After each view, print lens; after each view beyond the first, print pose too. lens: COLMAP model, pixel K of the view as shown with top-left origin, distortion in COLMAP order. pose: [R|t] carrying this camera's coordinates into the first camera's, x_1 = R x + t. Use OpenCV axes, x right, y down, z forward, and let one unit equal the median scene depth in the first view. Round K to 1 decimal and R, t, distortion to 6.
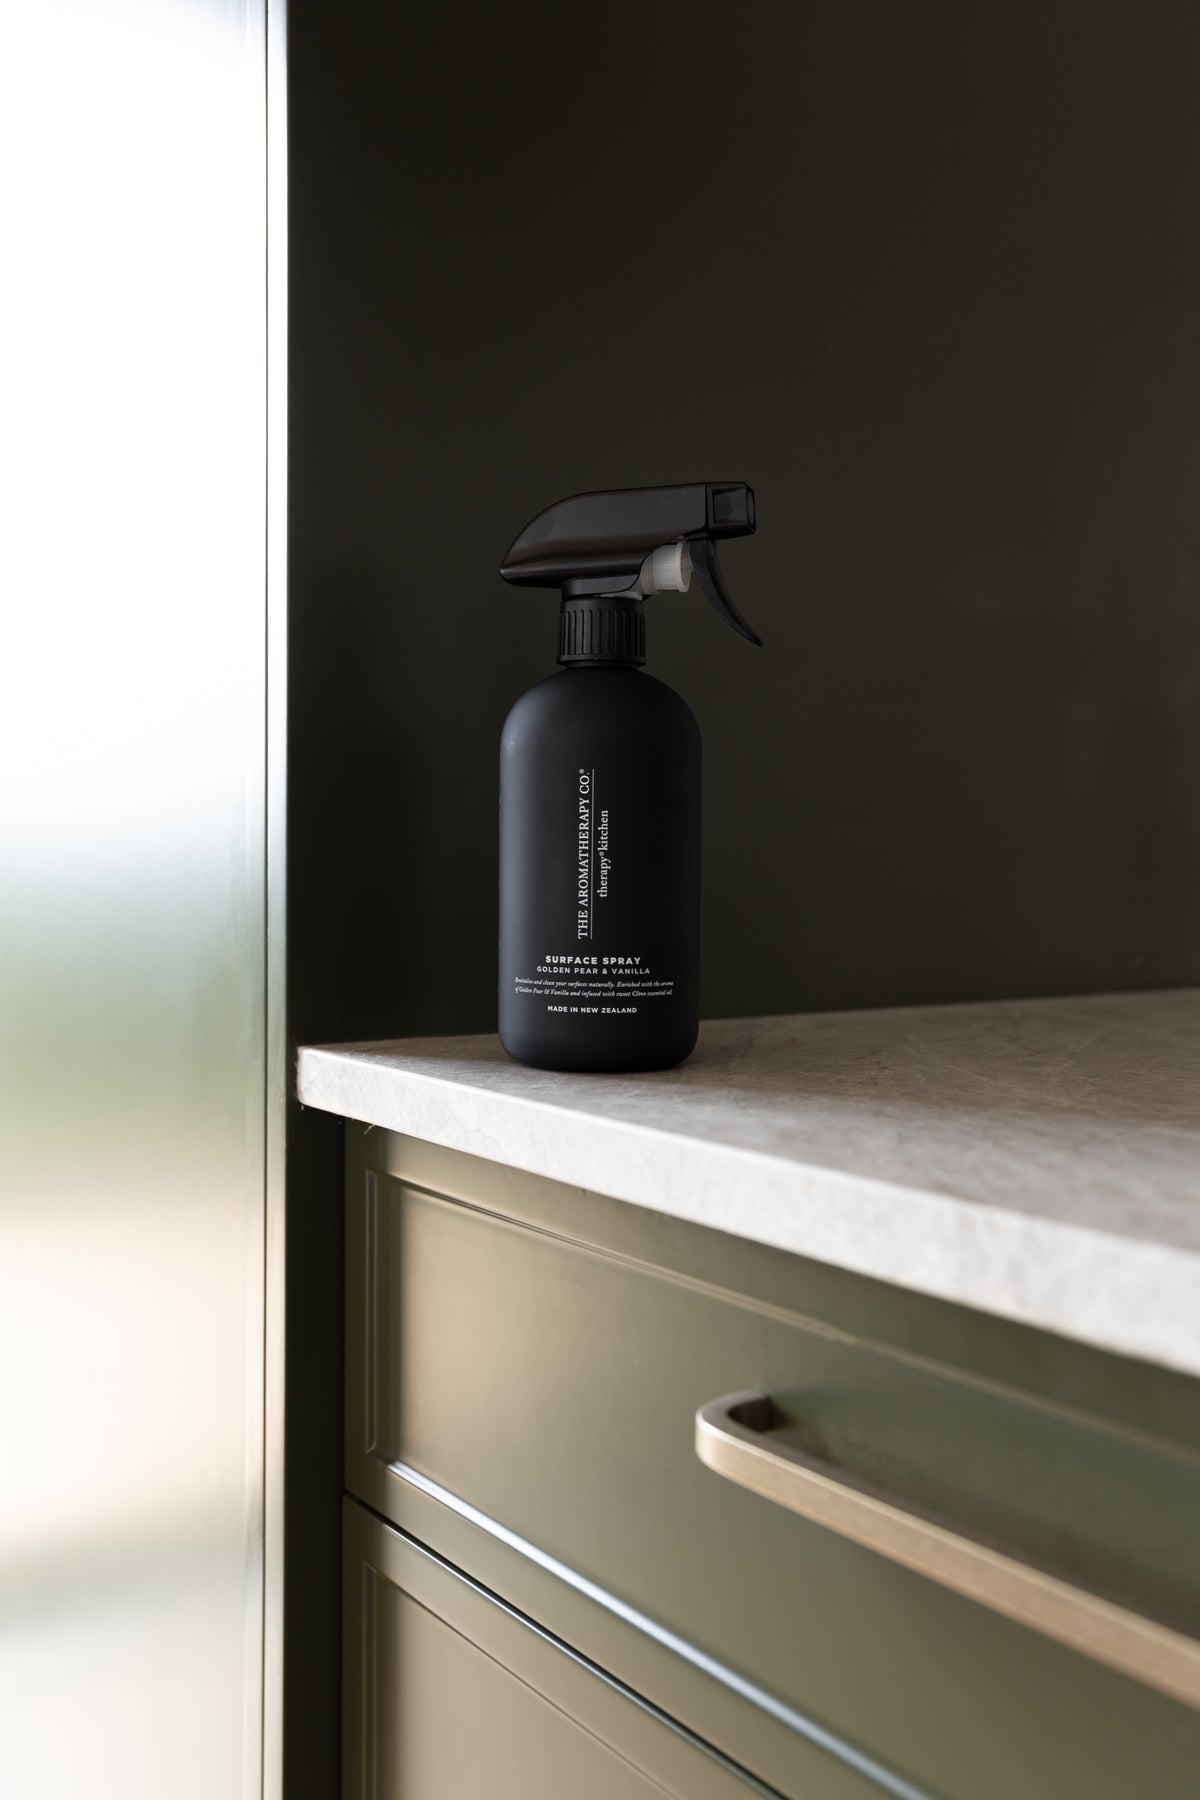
lens RADIAL K [[2116.7, 0, 561.9], [0, 2116.7, 871.4], [0, 0, 1]] dist [0.067258, 0.000000]
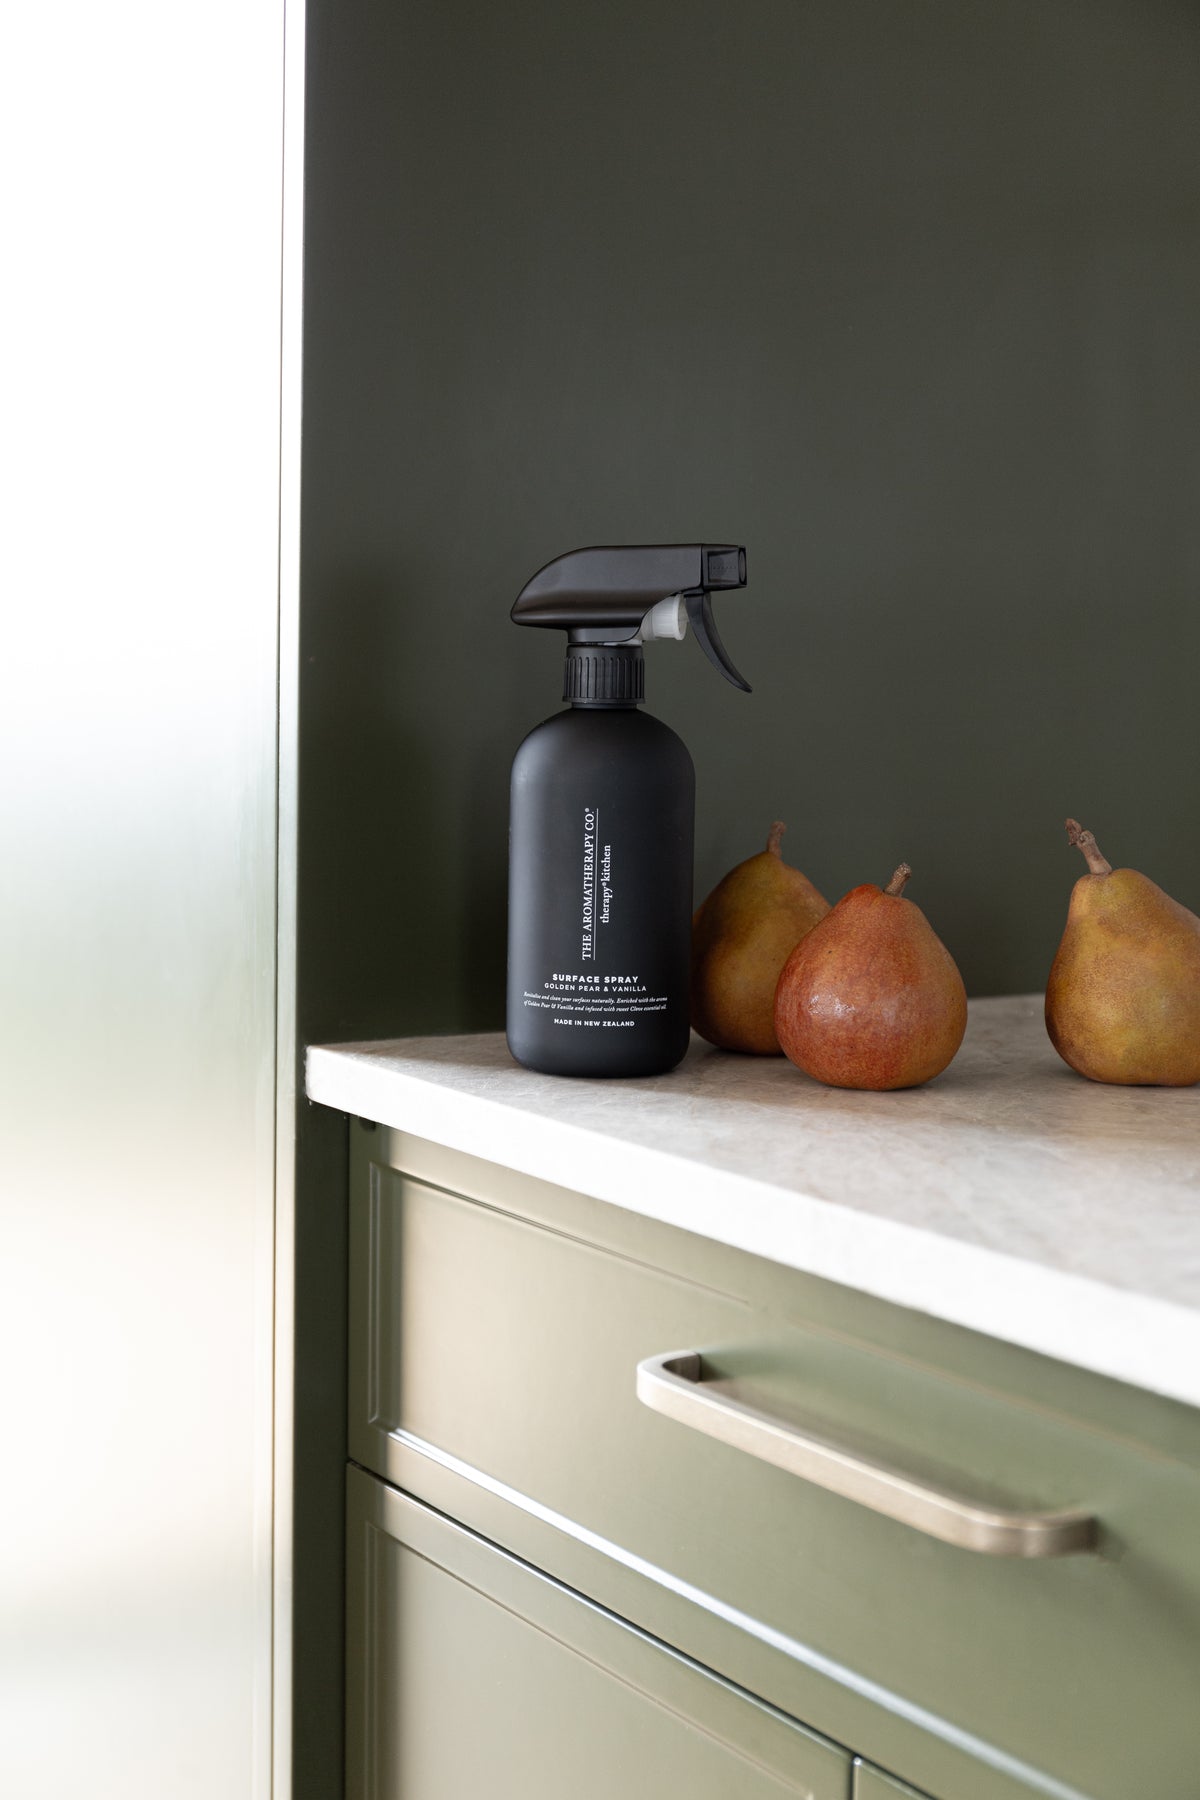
lens RADIAL K [[3110.2, 0, 583.9], [0, 3110.2, 915.7], [0, 0, 1]] dist [0.089029, 0.000000]
pose [[0.998920, 0.007297, 0.045891, -0.066732], [-0.010588, 0.997357, 0.071877, -0.108729], [-0.045246, -0.072285, 0.996357, -0.628108]]
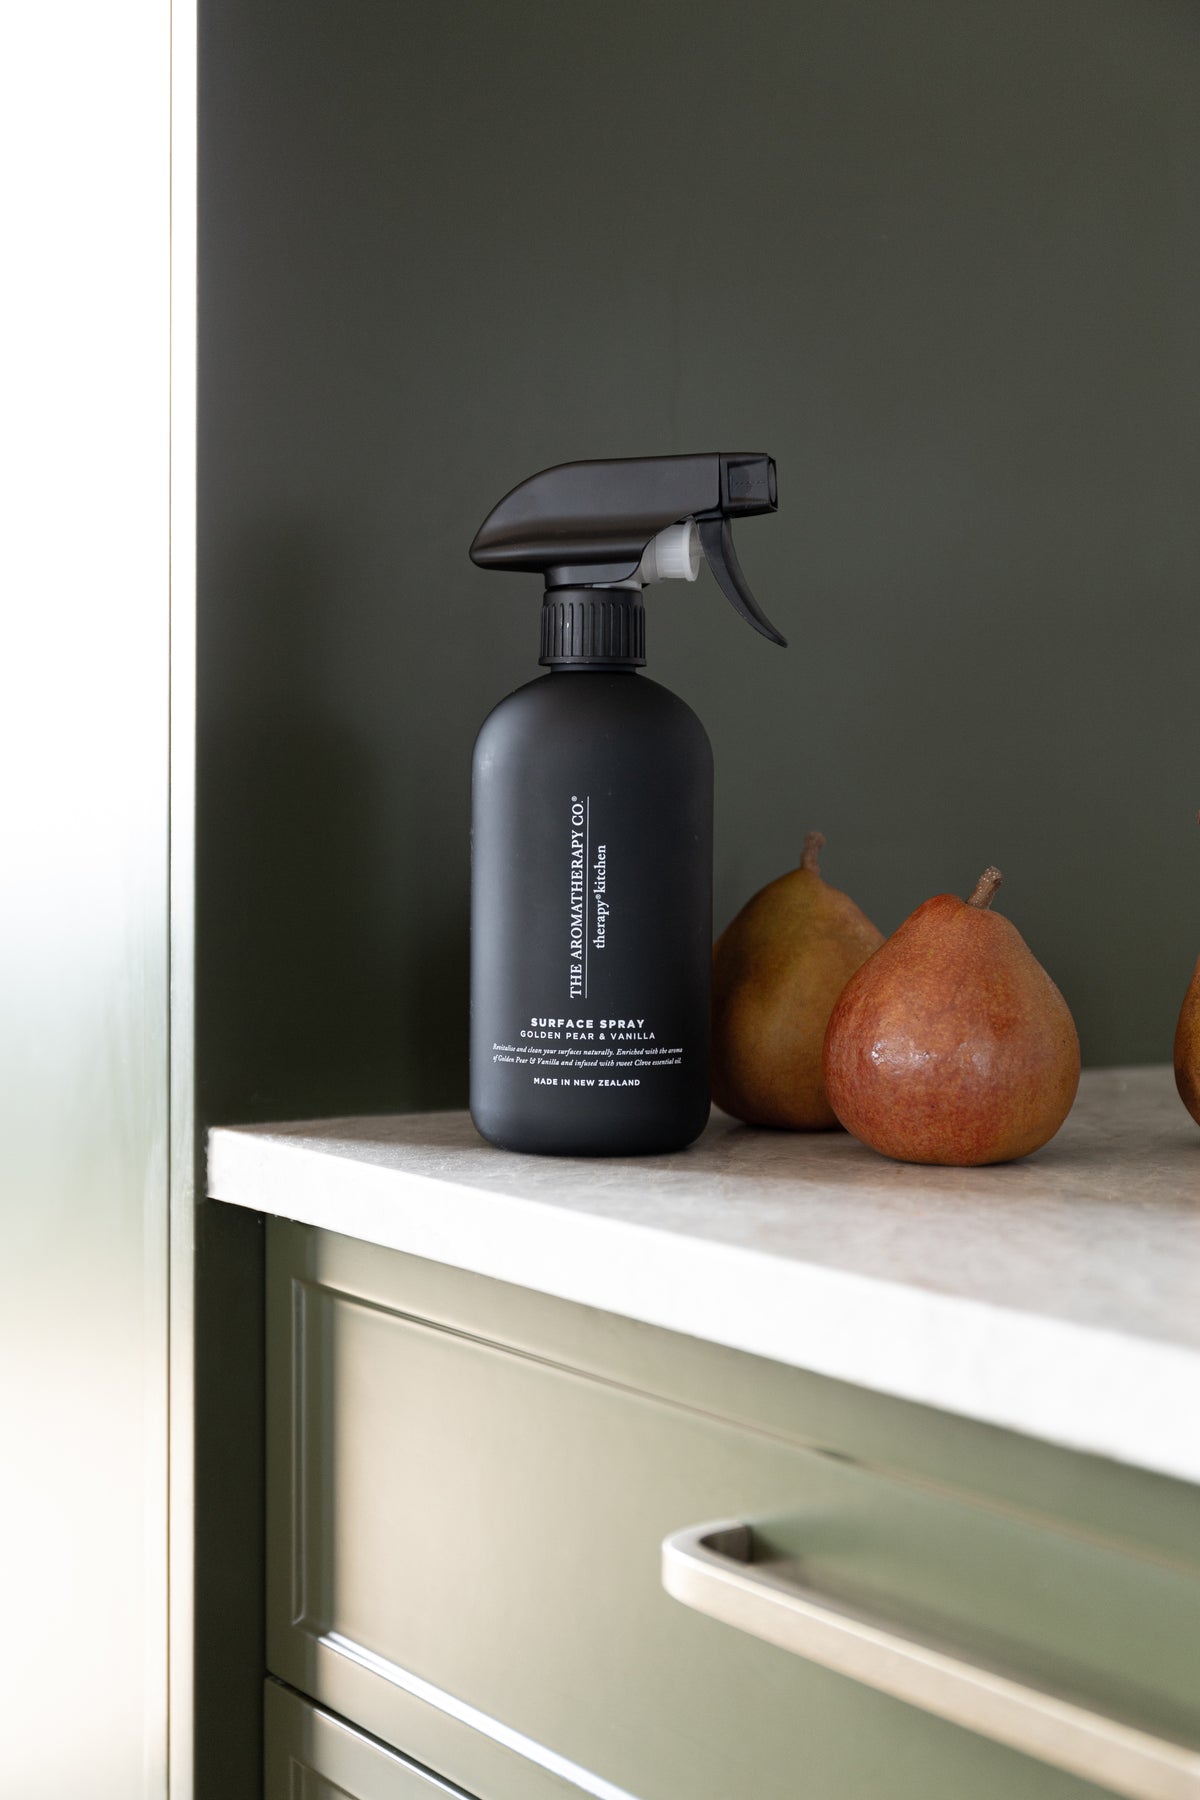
lens RADIAL K [[3110.2, 0, 600.9], [0, 3110.2, 890.1], [0, 0, 1]] dist [0.089029, 0.000000]
pose [[0.997602, -0.001689, 0.069186, -0.065417], [0.000994, 0.999949, 0.010073, -0.023340], [-0.069199, -0.009980, 0.997553, -0.231265]]
